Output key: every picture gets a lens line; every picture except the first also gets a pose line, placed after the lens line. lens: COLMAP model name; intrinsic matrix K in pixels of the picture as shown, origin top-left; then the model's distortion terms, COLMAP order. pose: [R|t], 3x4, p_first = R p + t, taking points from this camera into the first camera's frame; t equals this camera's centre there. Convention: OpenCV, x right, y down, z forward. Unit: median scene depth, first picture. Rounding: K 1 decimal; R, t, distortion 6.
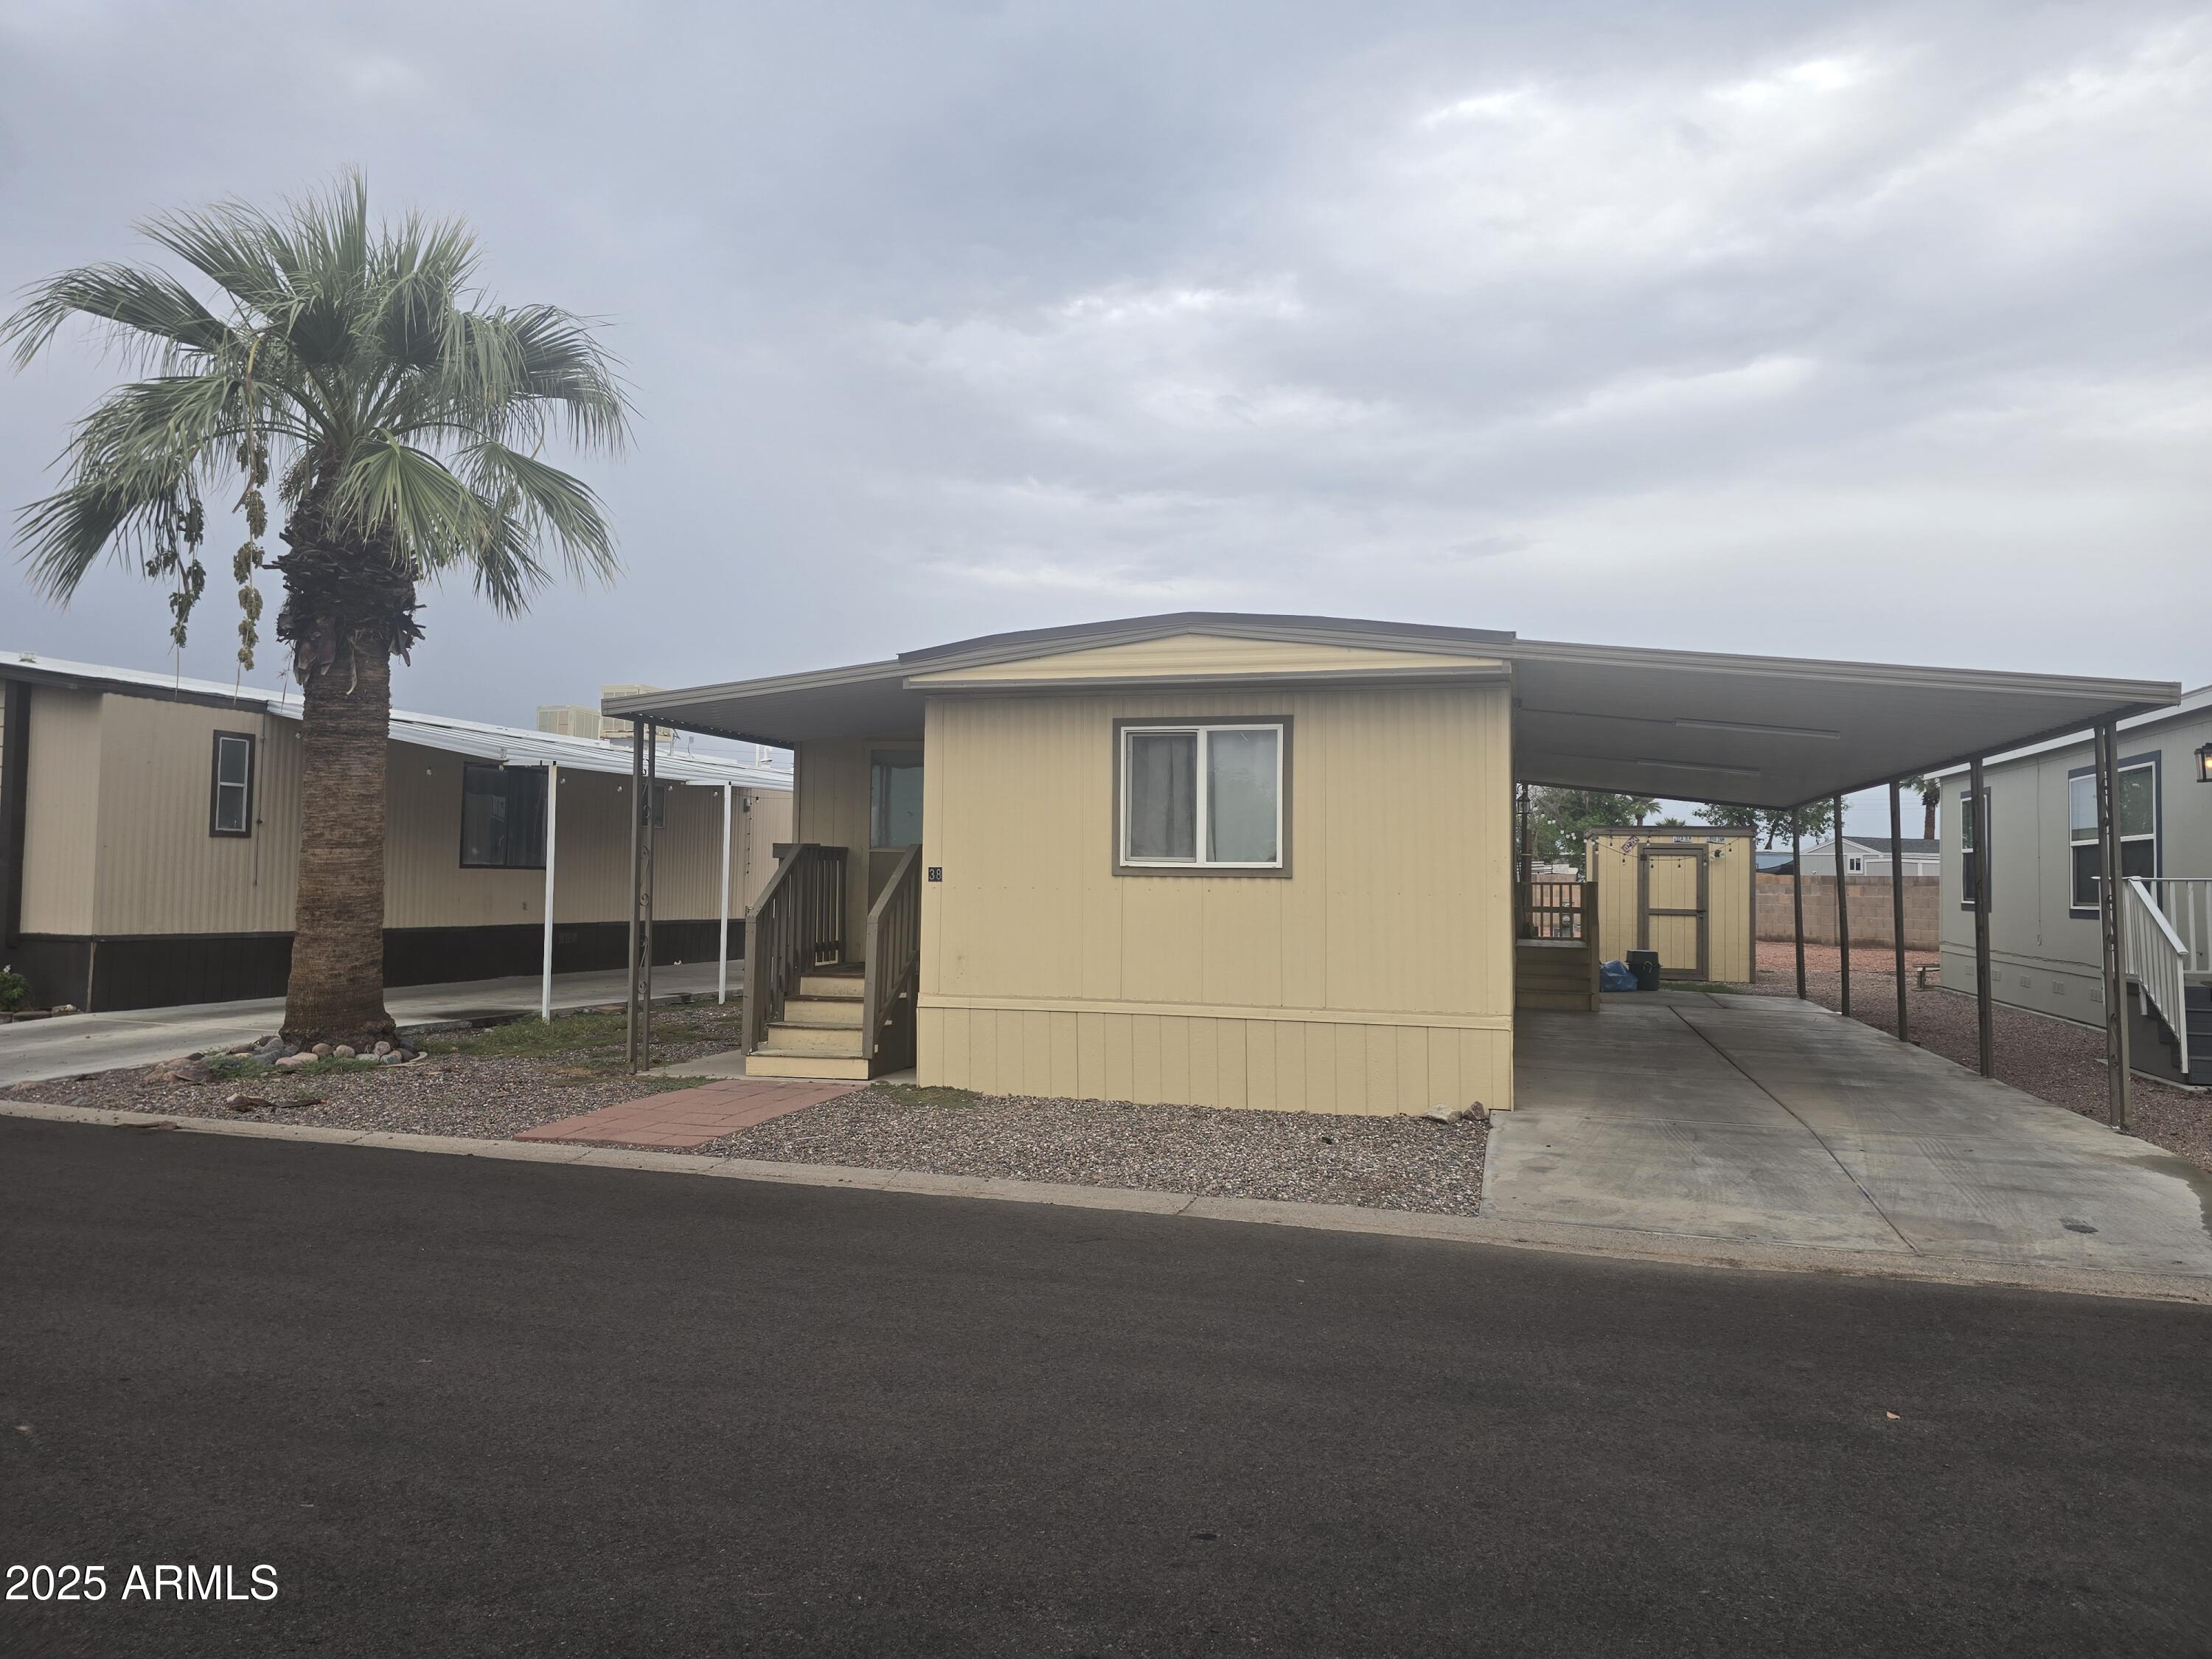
lens RADIAL K [[1452.9, 0, 1100.4], [0, 1452.9, 781.4], [0, 0, 1]] dist [0.019801, -0.019879]
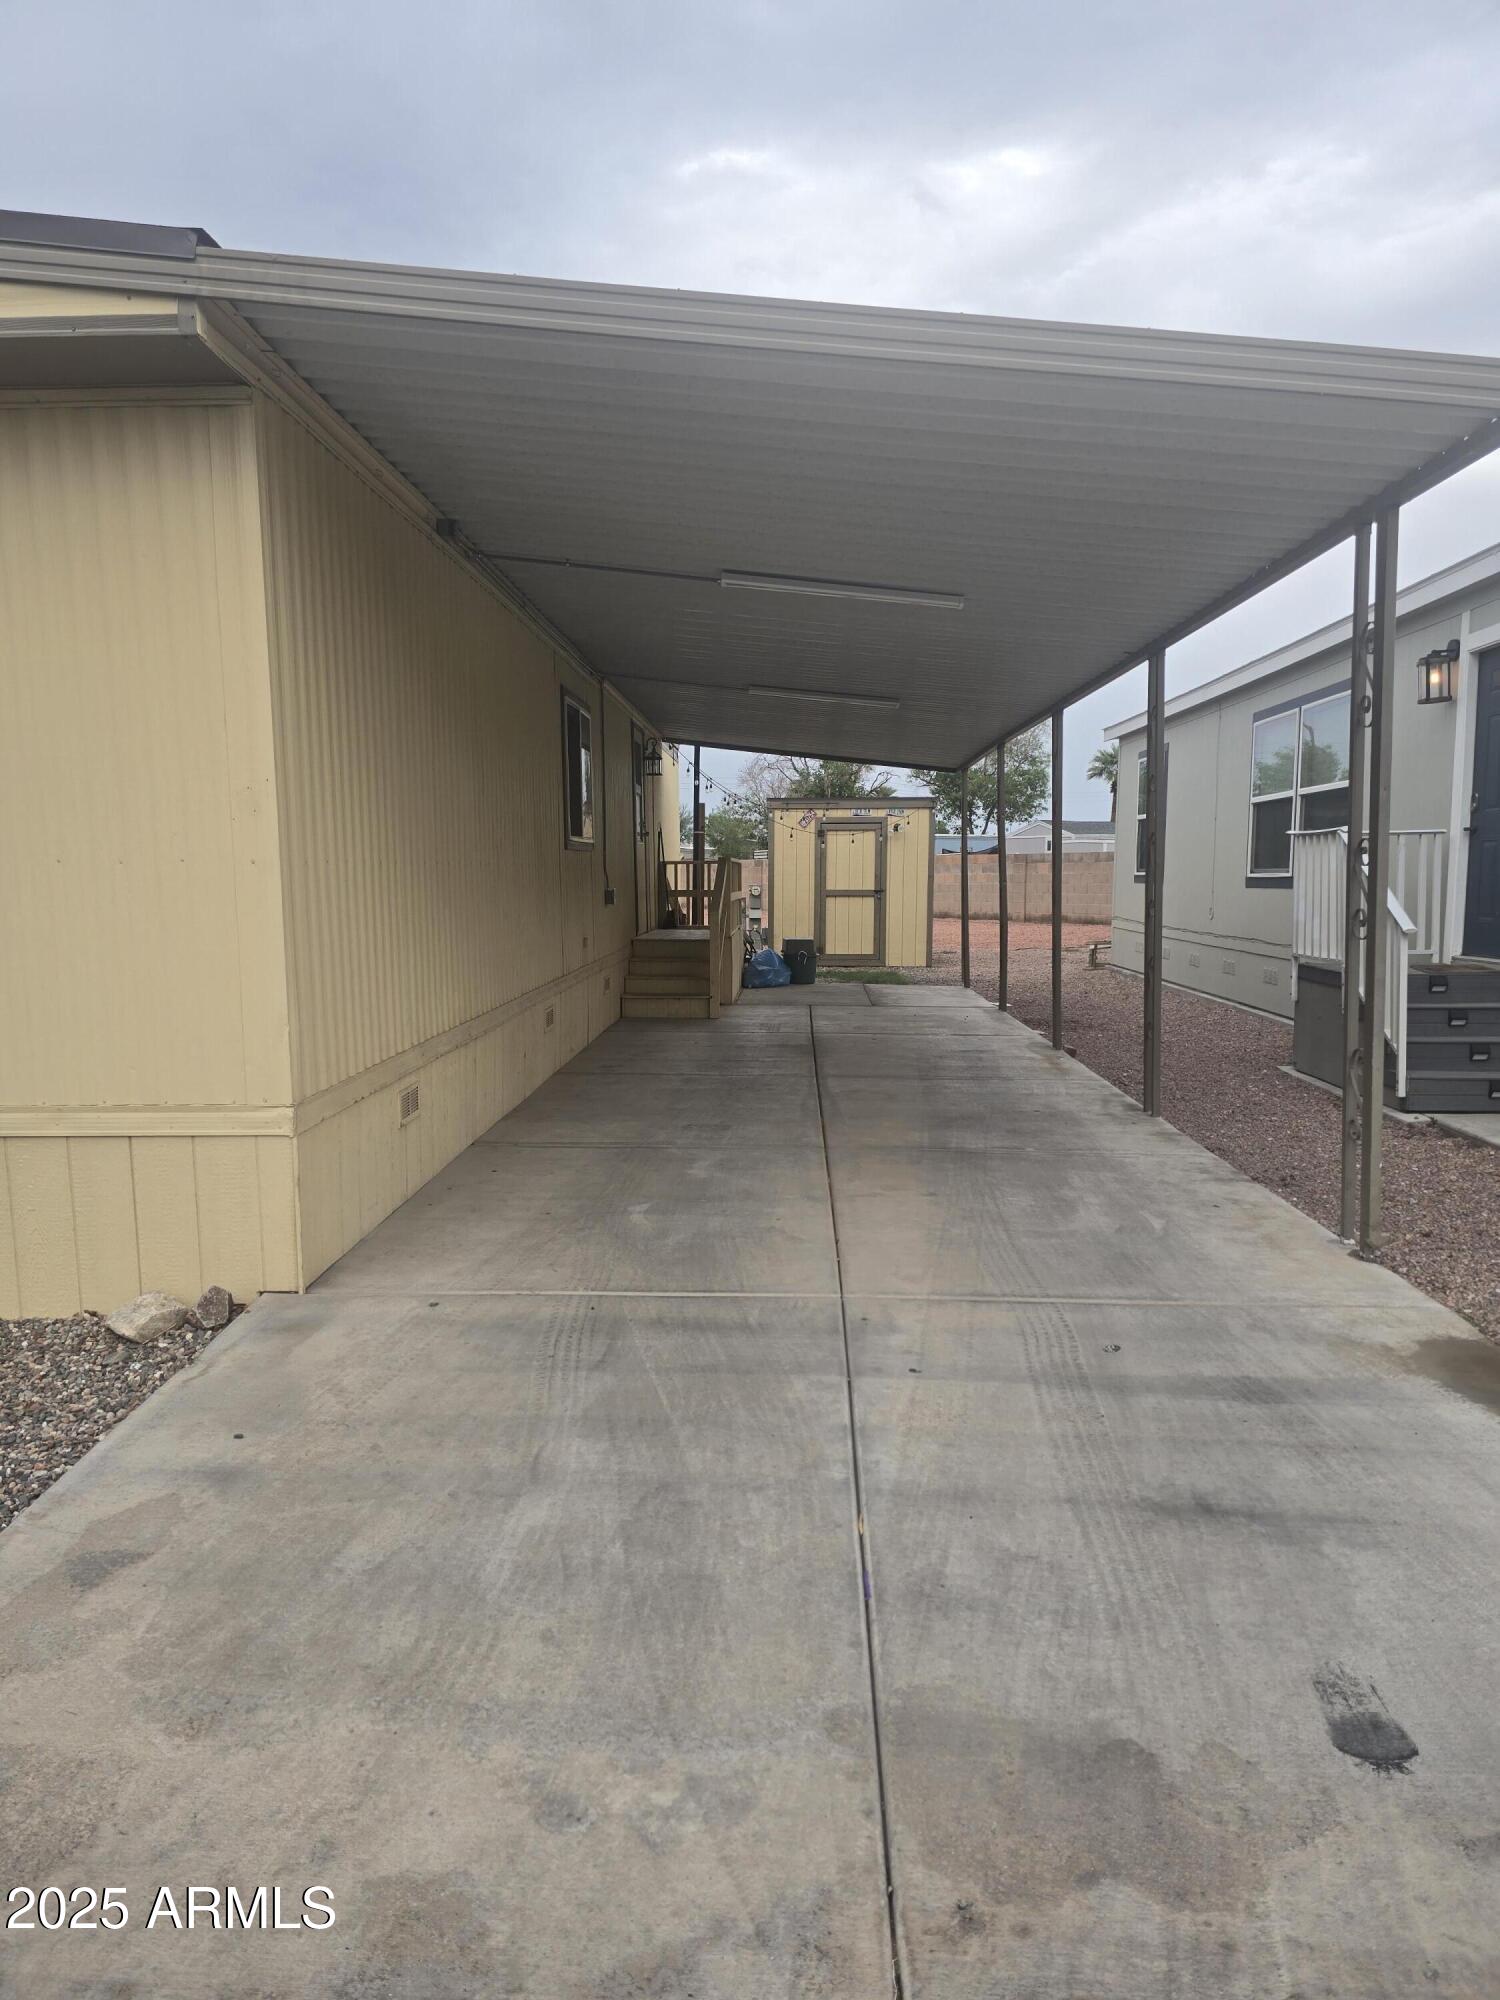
lens RADIAL K [[1313.7, 0, 746.4], [0, 1313.7, 998.9], [0, 0, 1]] dist [0.019801, -0.019879]
pose [[0.970181, -0.044710, 0.238223, 0.278388], [0.005755, 0.986812, 0.161771, 0.046182], [-0.242314, -0.155576, 0.957643, 0.463278]]
